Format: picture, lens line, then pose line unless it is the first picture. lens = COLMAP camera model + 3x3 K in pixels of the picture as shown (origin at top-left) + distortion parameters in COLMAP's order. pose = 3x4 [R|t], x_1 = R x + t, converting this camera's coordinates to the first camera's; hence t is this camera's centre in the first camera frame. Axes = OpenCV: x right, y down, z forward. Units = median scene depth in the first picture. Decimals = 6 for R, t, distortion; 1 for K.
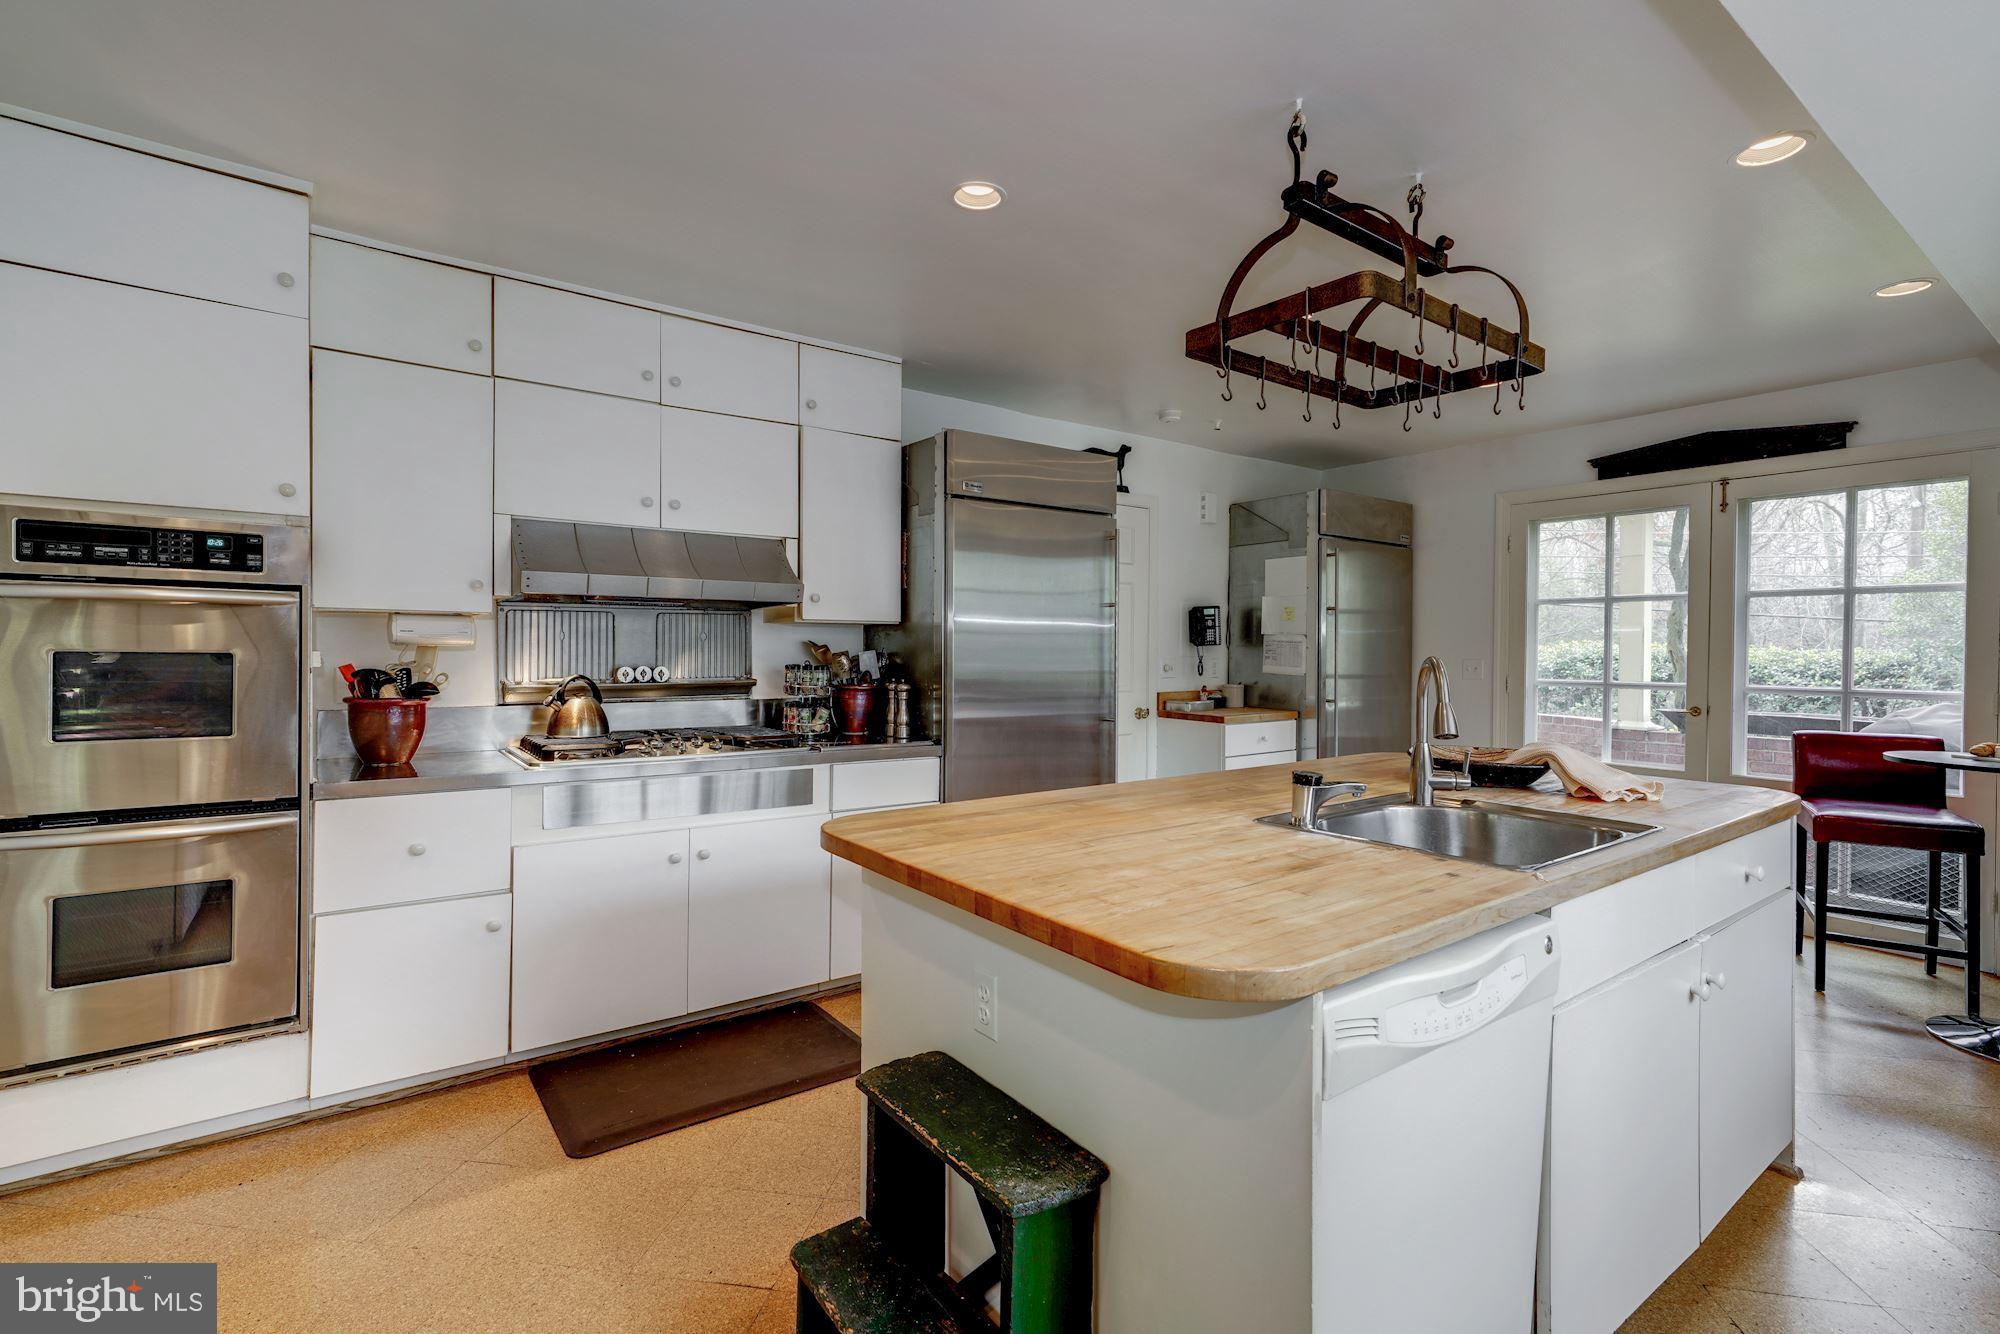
lens RADIAL K [[913.4, 0, 994.9], [0, 913.4, 644.7], [0, 0, 1]] dist [0.002777, 0.000502]
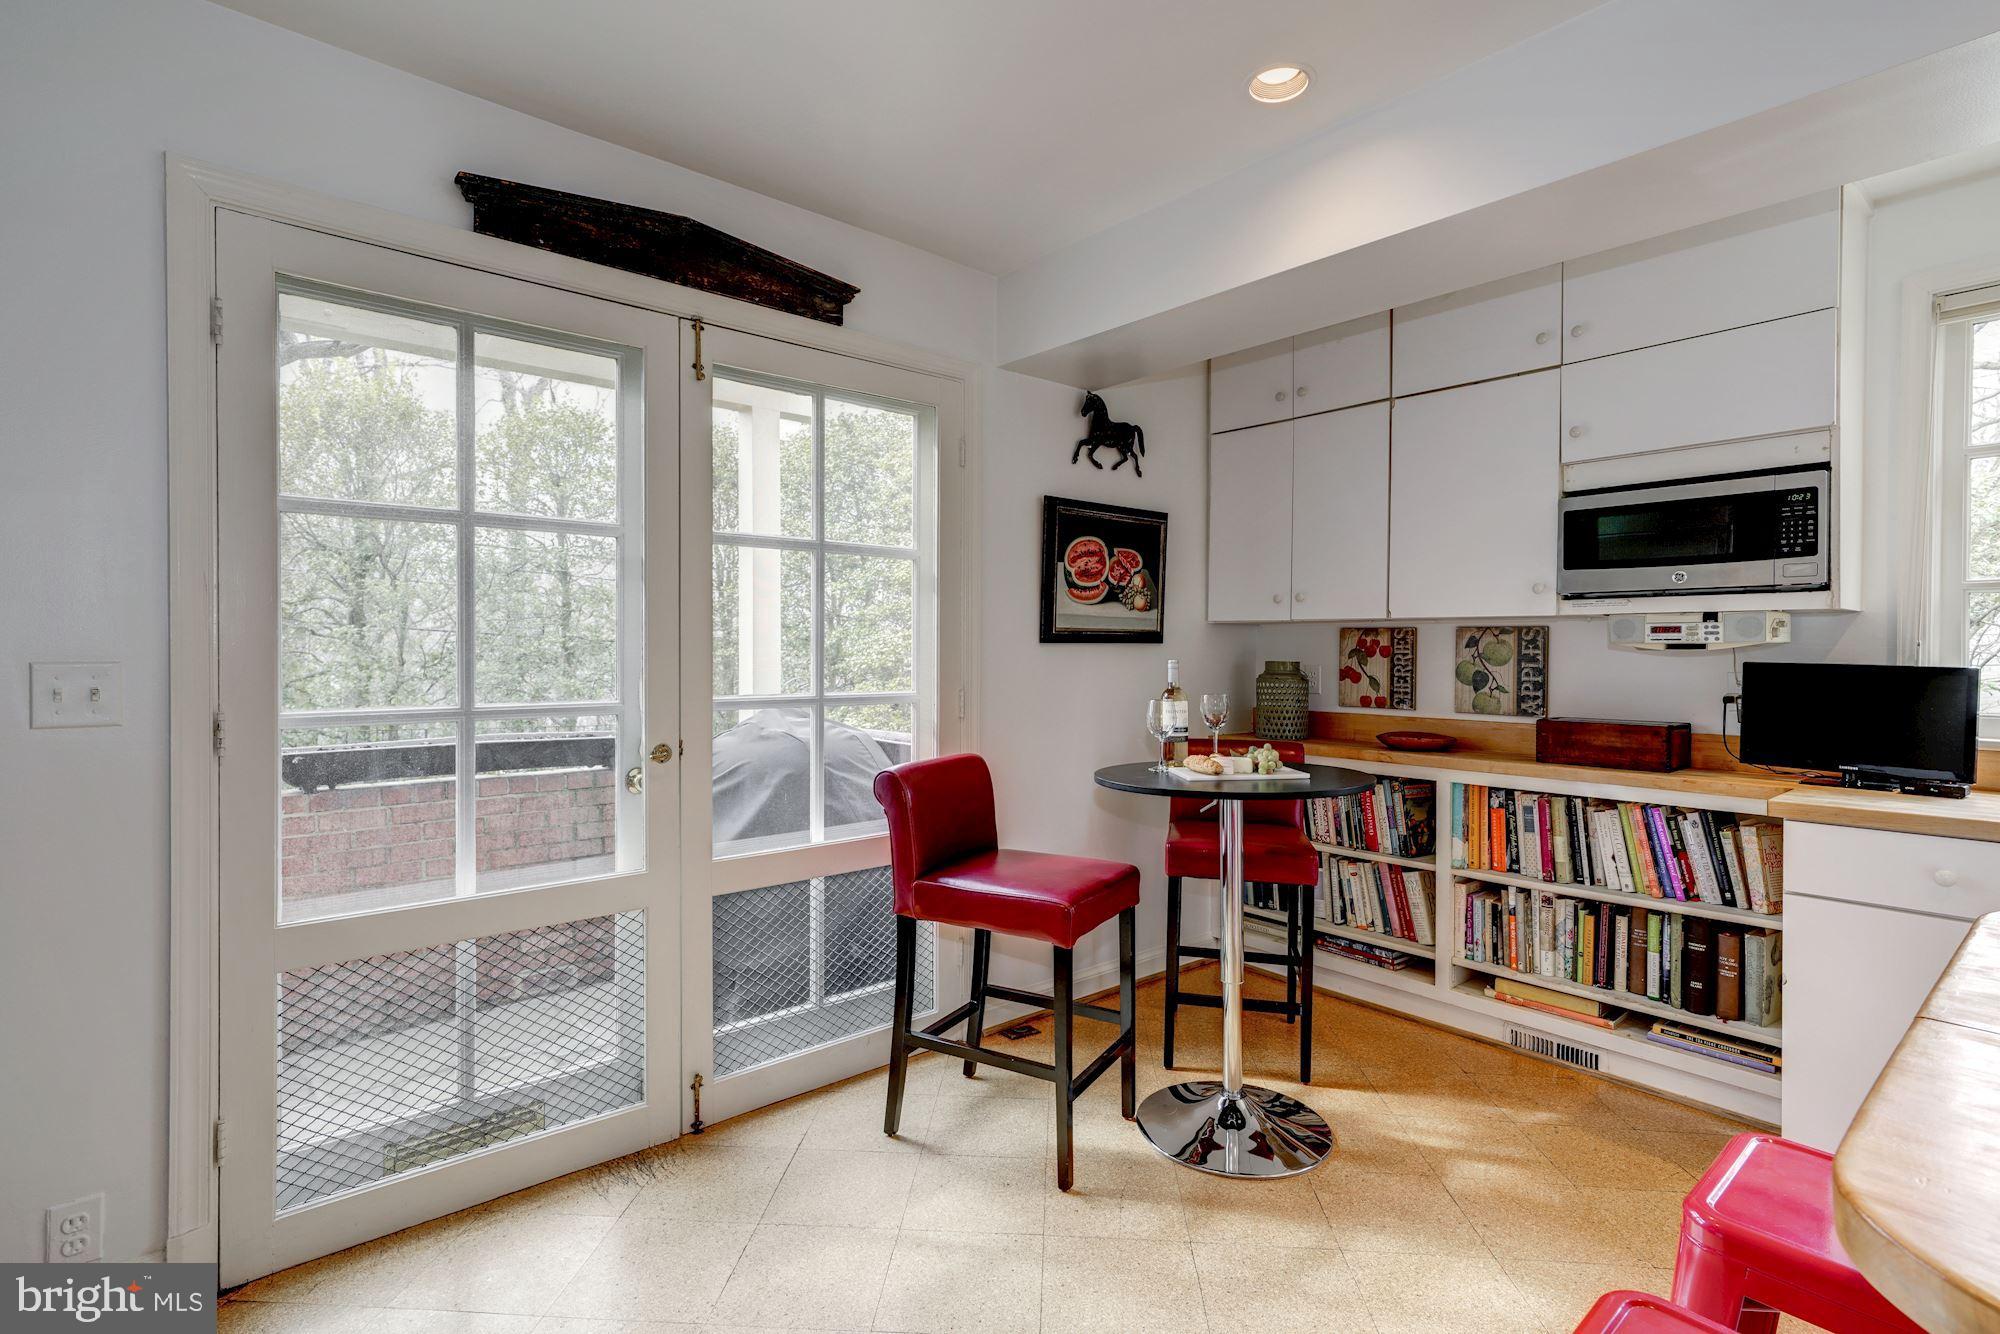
lens RADIAL K [[953.4, 0, 1008.8], [0, 953.4, 652.9], [0, 0, 1]] dist [-0.001426, -0.000142]
pose [[-0.072638, -0.019024, 0.997177, 0.215525], [-0.002651, 0.999818, 0.018882, 0.005564], [-0.997355, -0.001272, -0.072675, 0.847285]]
